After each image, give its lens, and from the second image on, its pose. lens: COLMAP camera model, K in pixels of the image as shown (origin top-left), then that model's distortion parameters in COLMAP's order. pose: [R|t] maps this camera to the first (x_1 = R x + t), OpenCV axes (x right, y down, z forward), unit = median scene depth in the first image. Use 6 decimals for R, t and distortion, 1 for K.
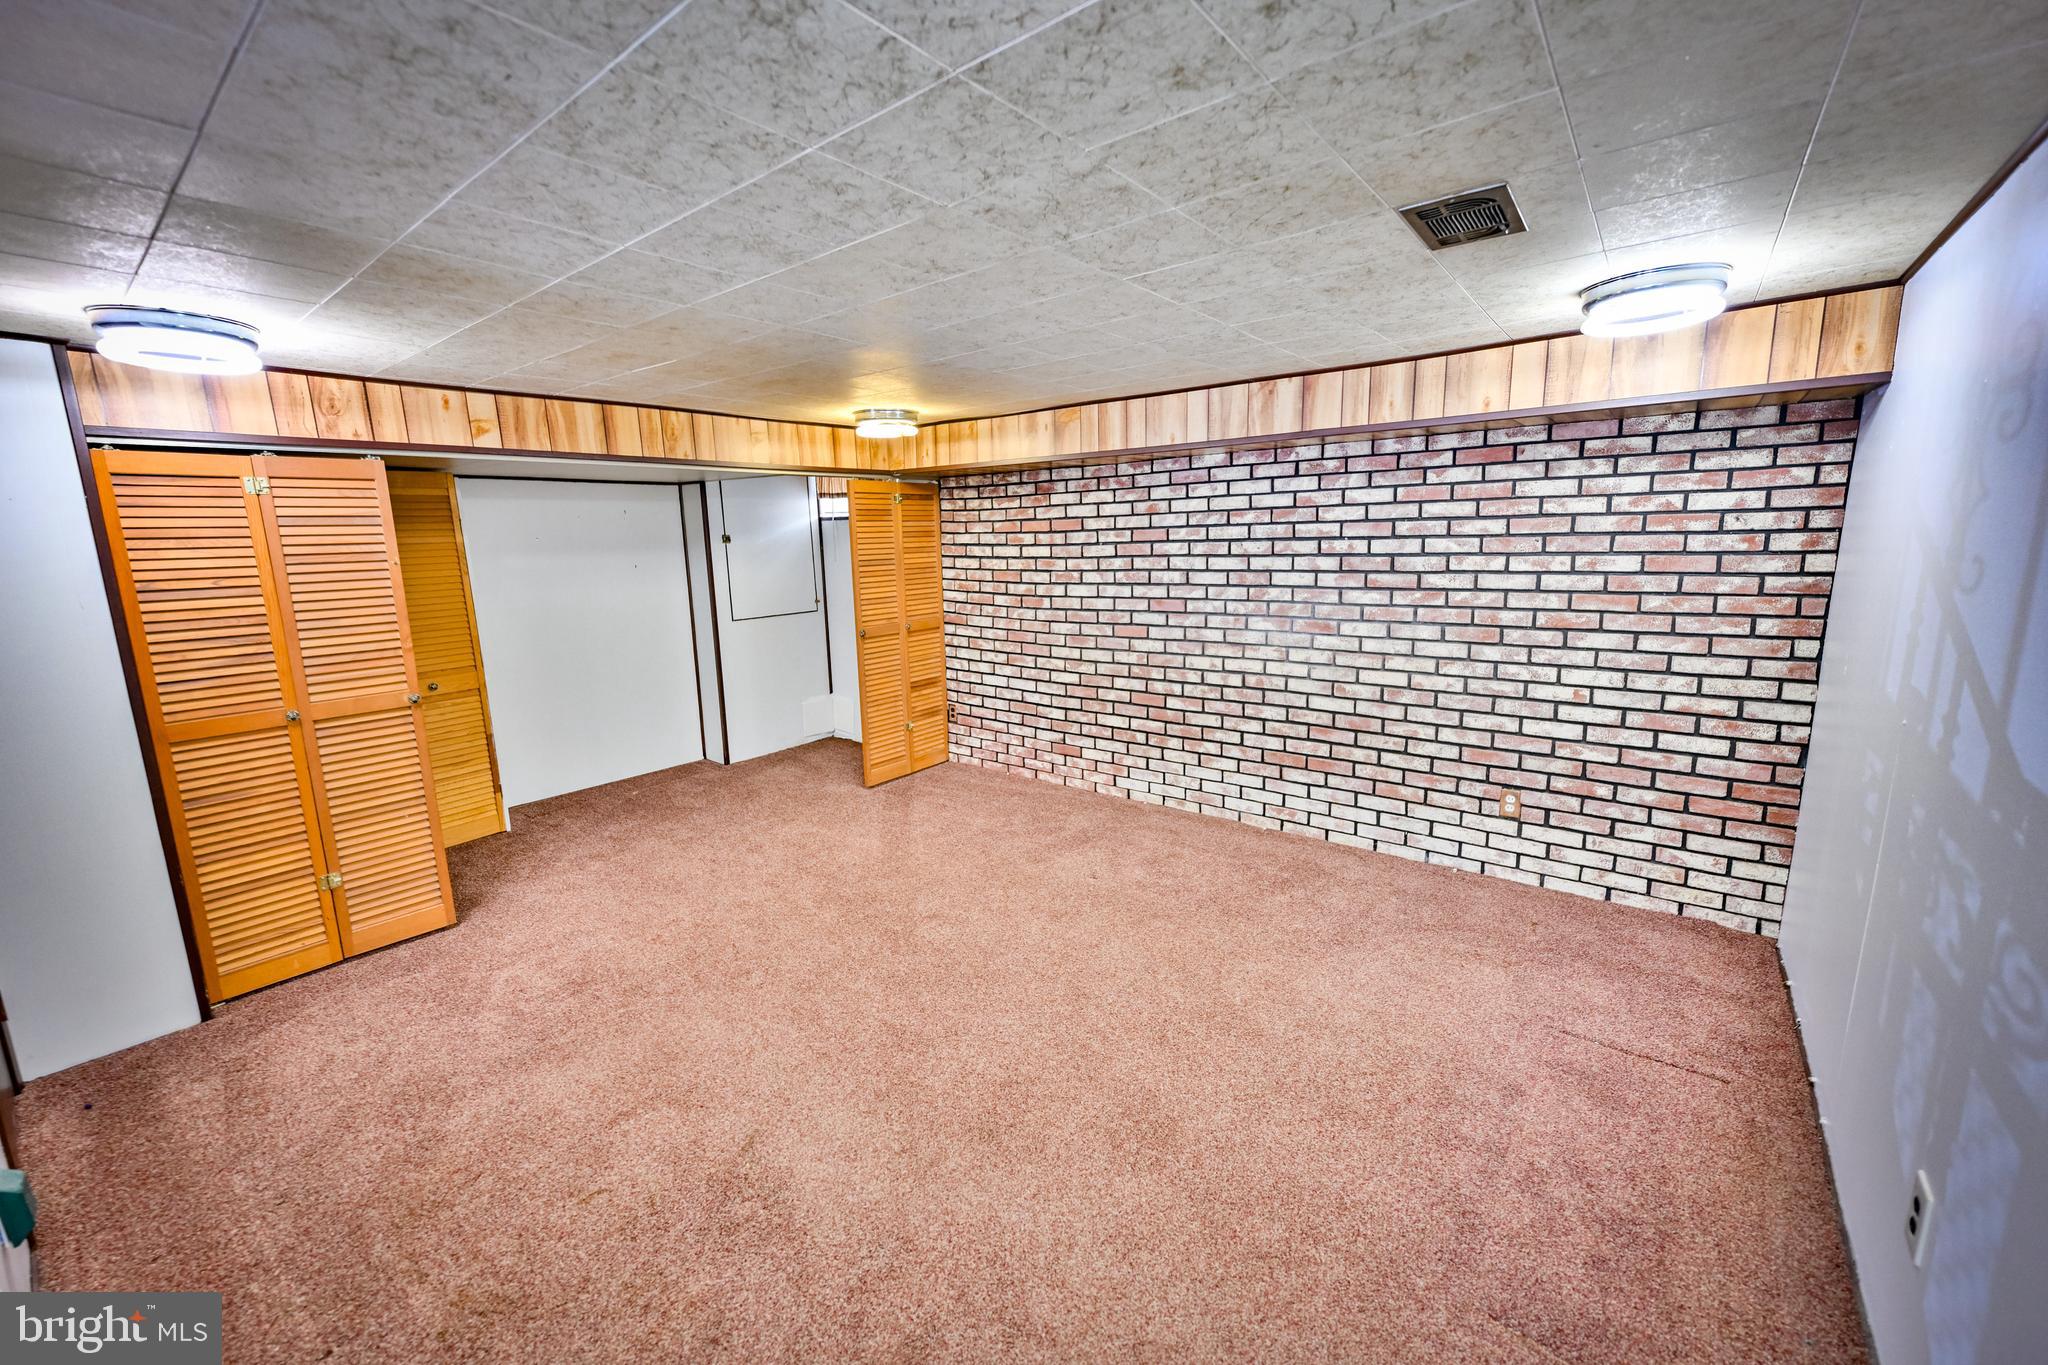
lens RADIAL K [[810.5, 0, 1010.8], [0, 810.5, 679.2], [0, 0, 1]] dist [0.000050, 0.000484]
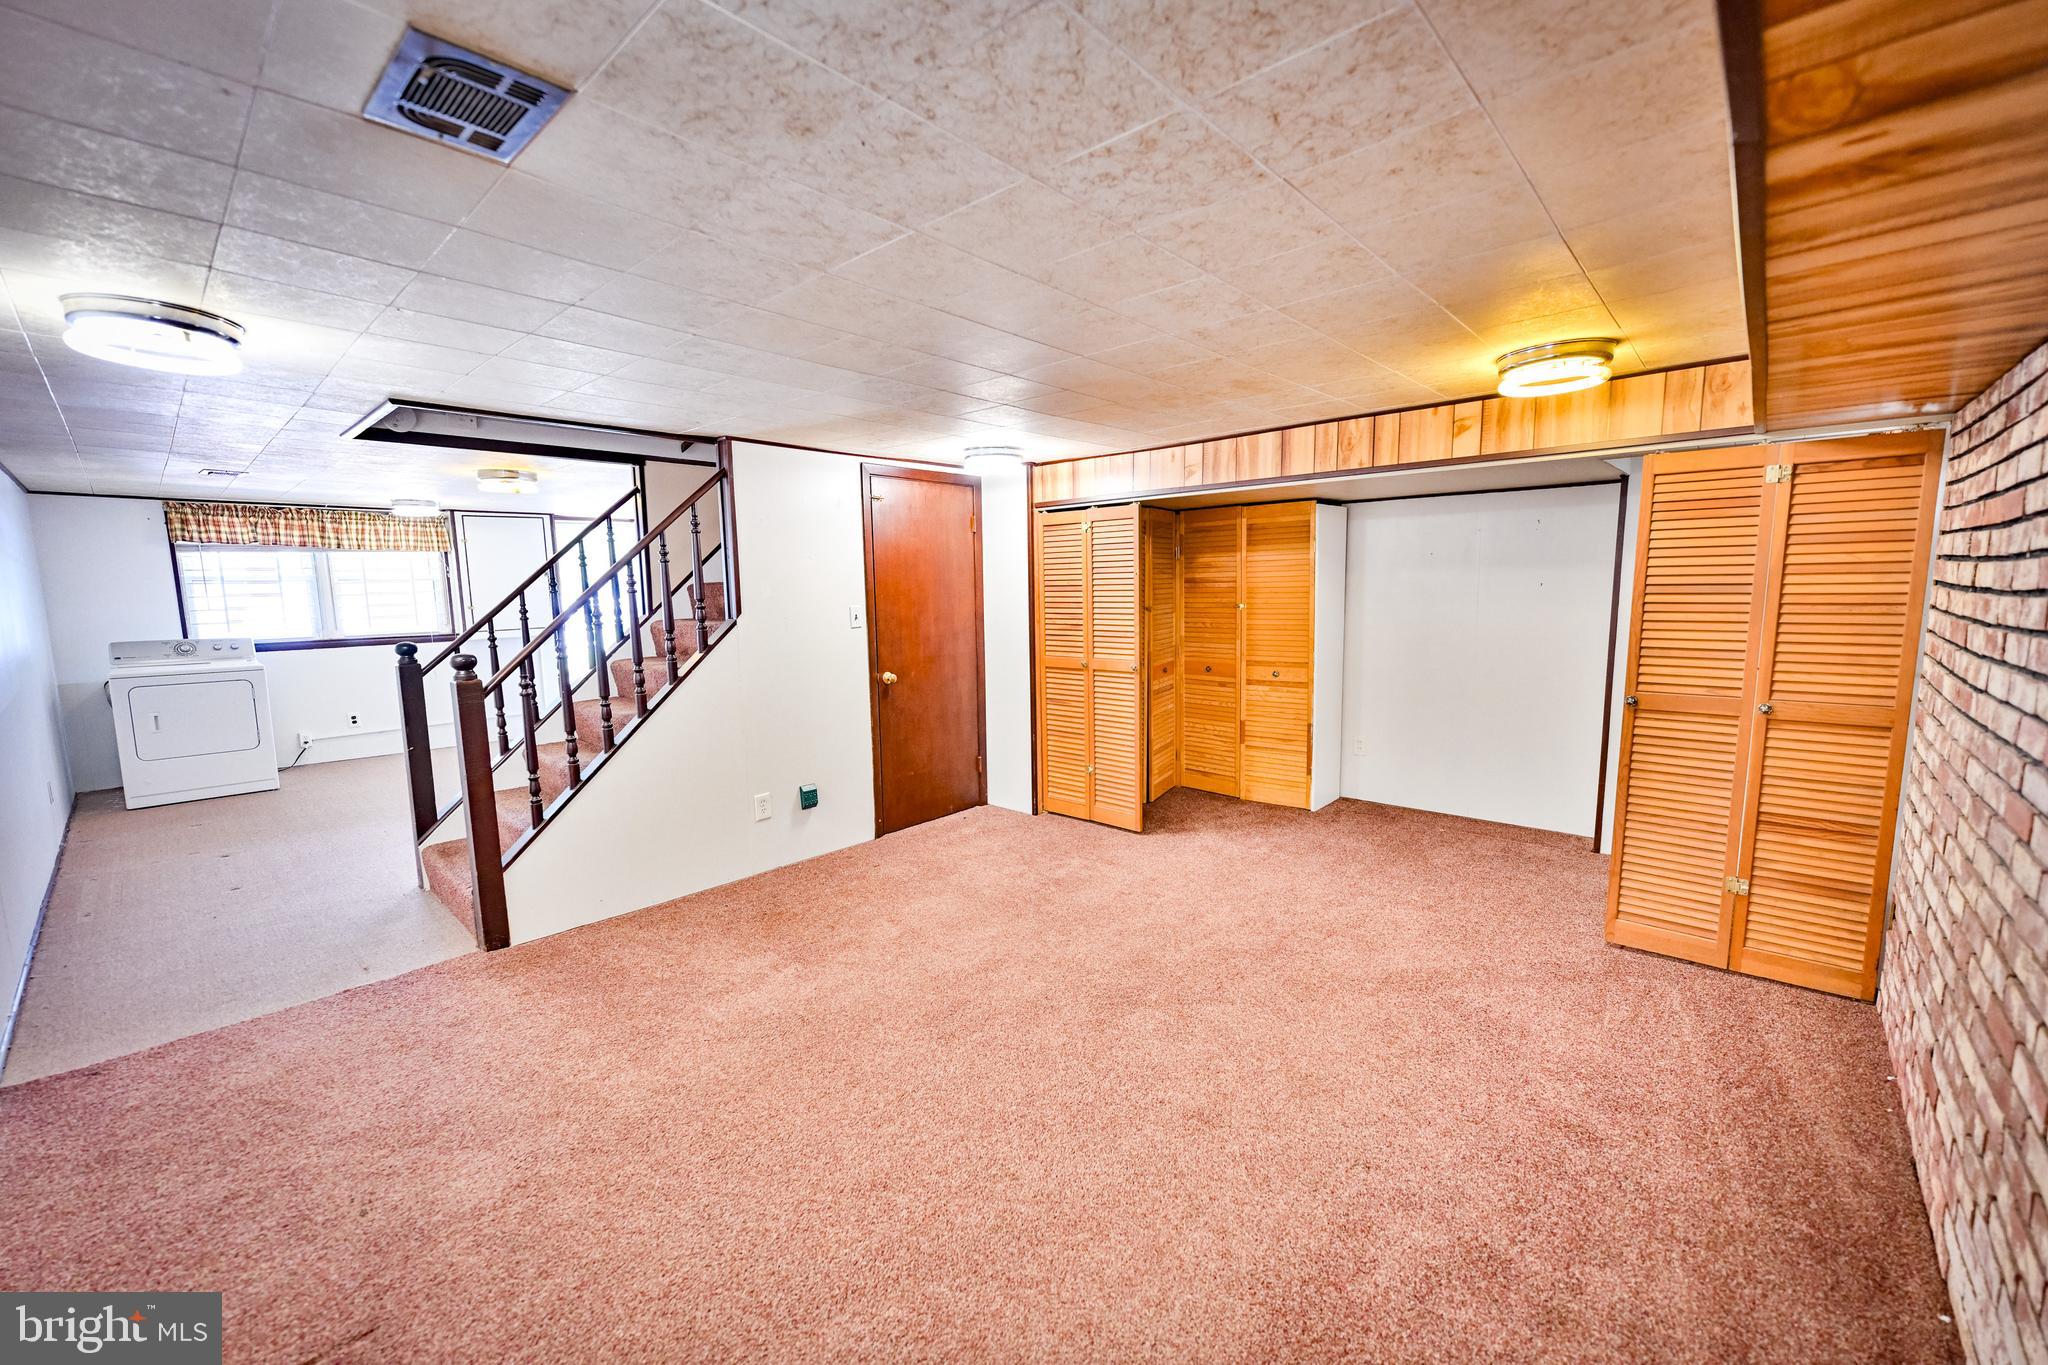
lens RADIAL K [[810.5, 0, 1028.1], [0, 810.5, 686.3], [0, 0, 1]] dist [0.000050, 0.000484]
pose [[-0.055558, 0.153600, -0.986570, 0.637867], [-0.158130, 0.974272, 0.160590, -0.131909], [0.985854, 0.164929, -0.029840, 0.778214]]
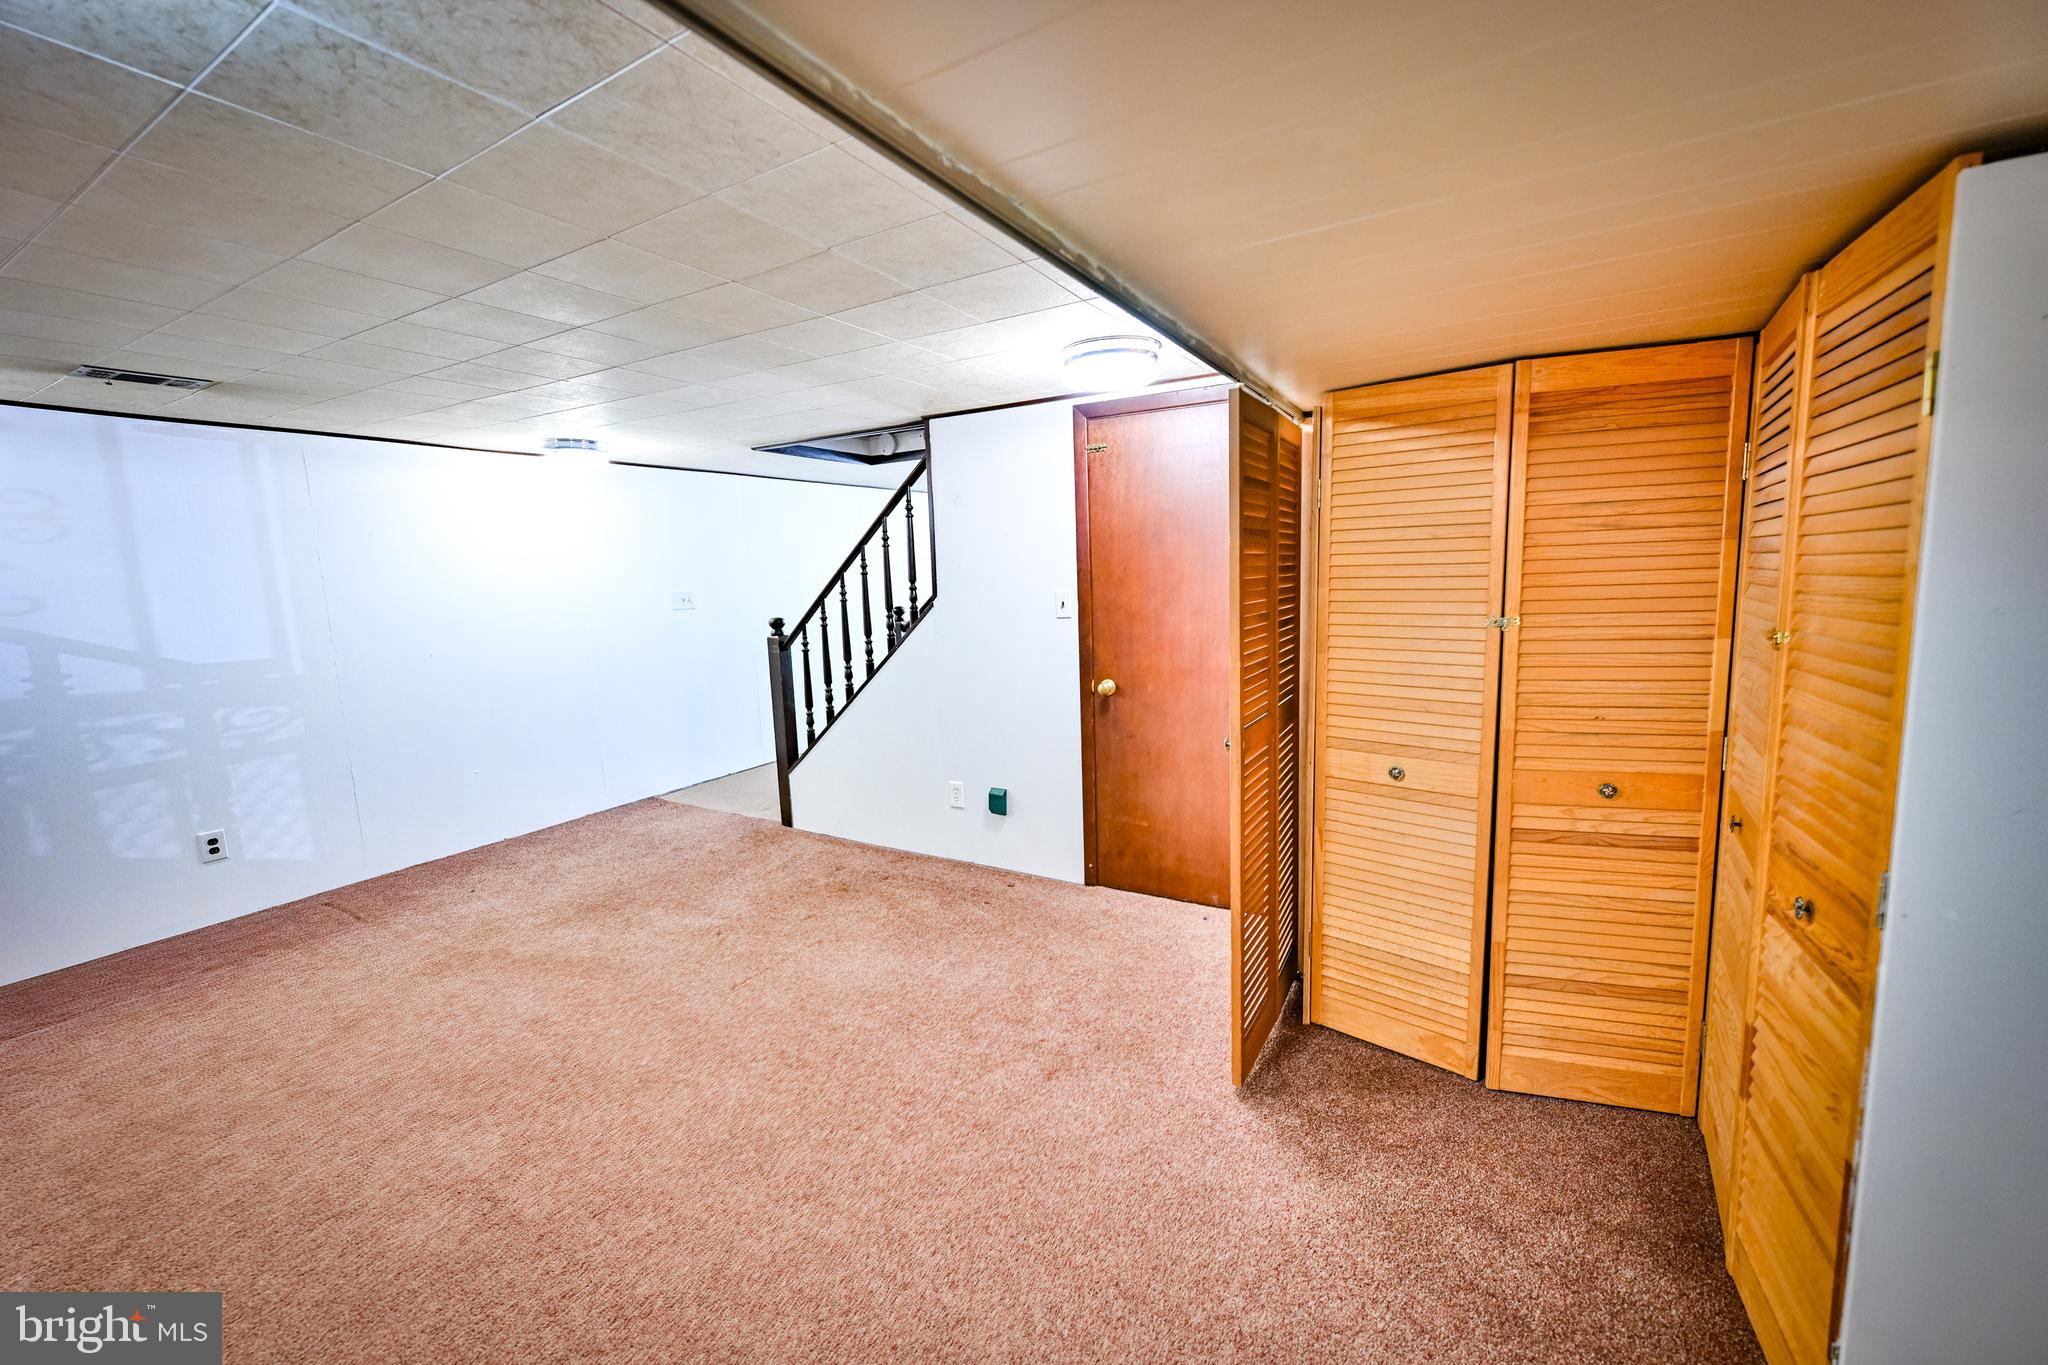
lens RADIAL K [[810.5, 0, 1031.5], [0, 810.5, 682.1], [0, 0, 1]] dist [0.000050, 0.000484]
pose [[-0.988140, 0.075472, -0.133730, -0.370195], [0.030585, 0.950166, 0.310239, -0.210945], [0.150480, 0.302469, -0.941206, 1.396465]]
